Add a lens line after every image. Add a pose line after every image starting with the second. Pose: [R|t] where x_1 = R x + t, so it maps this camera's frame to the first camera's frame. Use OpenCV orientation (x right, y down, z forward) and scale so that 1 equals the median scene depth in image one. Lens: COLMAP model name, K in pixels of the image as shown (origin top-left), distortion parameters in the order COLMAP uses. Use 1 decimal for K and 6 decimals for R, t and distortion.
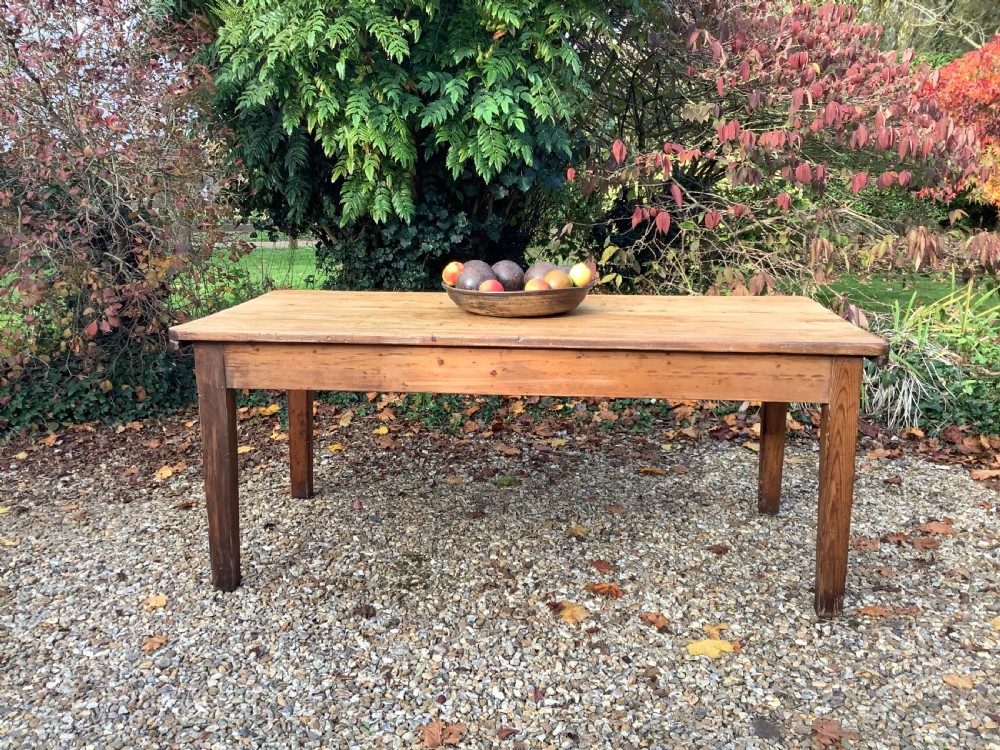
lens RADIAL K [[904.6, 0, 492.9], [0, 904.6, 372.8], [0, 0, 1]] dist [0.087071, -0.168971]
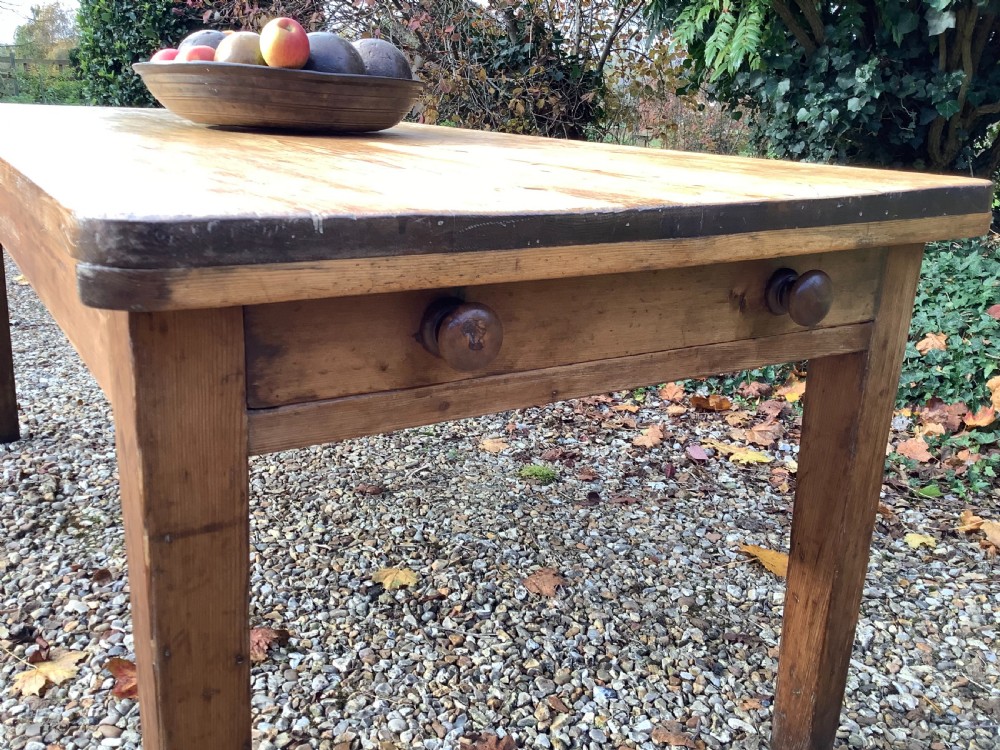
lens RADIAL K [[904.6, 0, 492.9], [0, 904.6, 372.8], [0, 0, 1]] dist [0.087071, -0.168971]
pose [[0.613171, 0.255348, -0.747542, 0.468497], [-0.205921, 0.965265, 0.160812, -0.035986], [0.762639, 0.055329, 0.644454, 0.657505]]
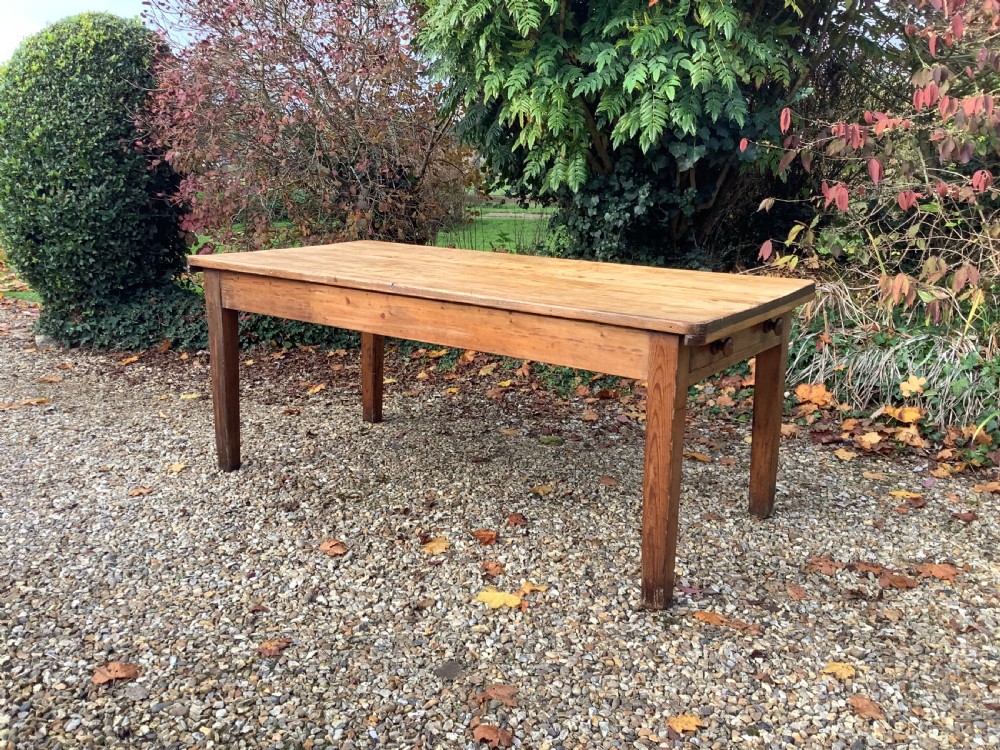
lens RADIAL K [[904.6, 0, 492.9], [0, 904.6, 372.8], [0, 0, 1]] dist [0.087071, -0.168971]
pose [[0.865011, 0.131339, -0.484258, 0.496872], [-0.121141, 0.991248, 0.052454, -0.003457], [0.486910, 0.013290, 0.873351, 0.071293]]
